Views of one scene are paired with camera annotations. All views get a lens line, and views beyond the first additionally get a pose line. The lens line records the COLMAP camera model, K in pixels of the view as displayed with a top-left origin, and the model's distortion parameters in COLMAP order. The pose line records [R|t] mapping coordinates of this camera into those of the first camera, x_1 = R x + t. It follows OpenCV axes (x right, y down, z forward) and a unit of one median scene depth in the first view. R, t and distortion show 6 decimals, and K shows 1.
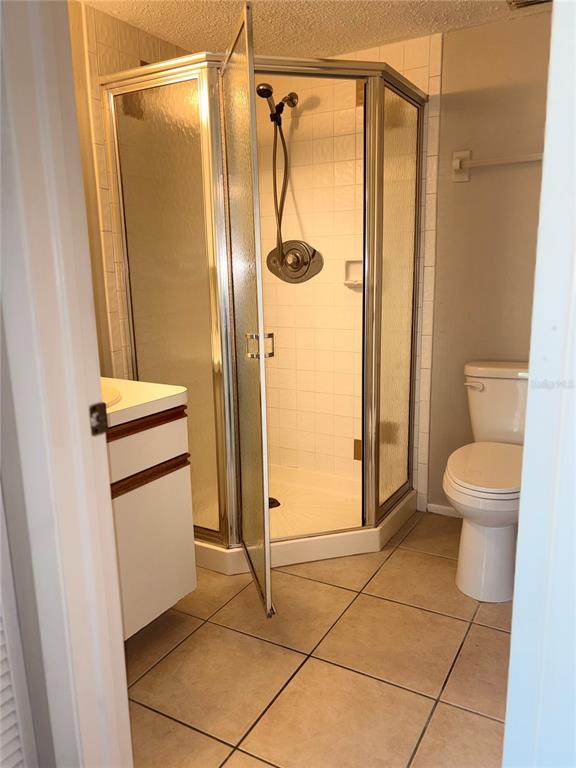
lens RADIAL K [[581.7, 0, 288.6], [0, 581.7, 390.0], [0, 0, 1]] dist [0.025479, -0.007946]
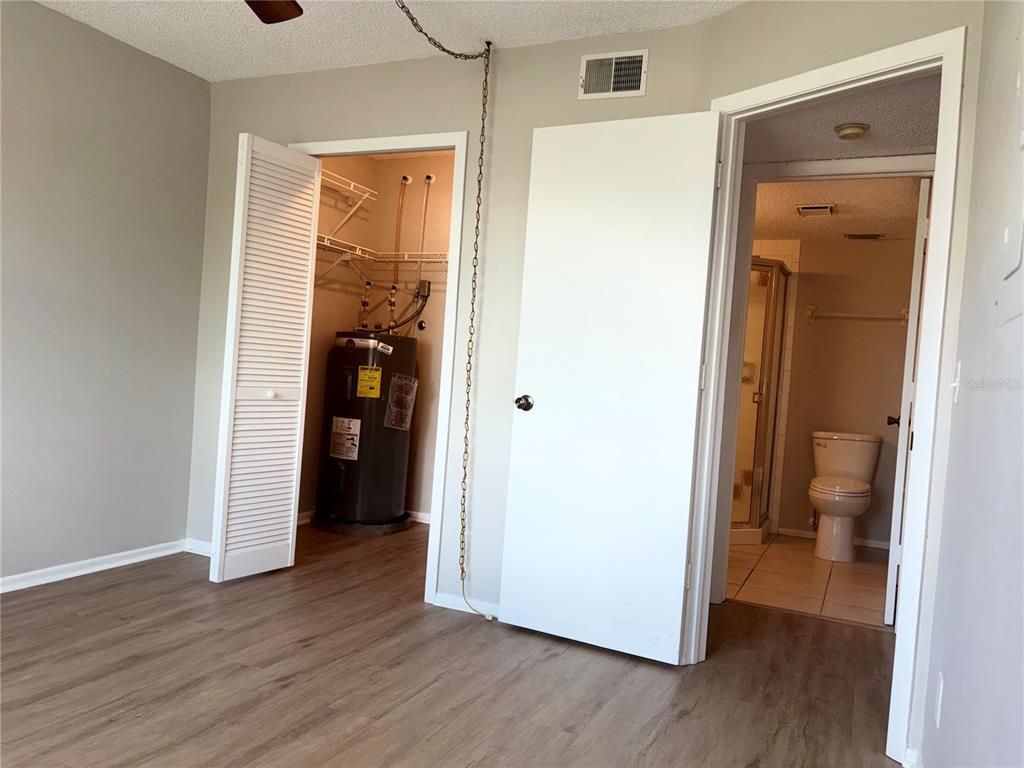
lens RADIAL K [[775.6, 0, 512.0], [0, 775.6, 384.0], [0, 0, 1]] dist [0.025479, -0.007946]
pose [[0.992308, 0.087680, 0.087388, -0.736450], [-0.070123, 0.979875, -0.186887, 0.293833], [-0.102016, 0.179322, 0.978487, -1.069030]]
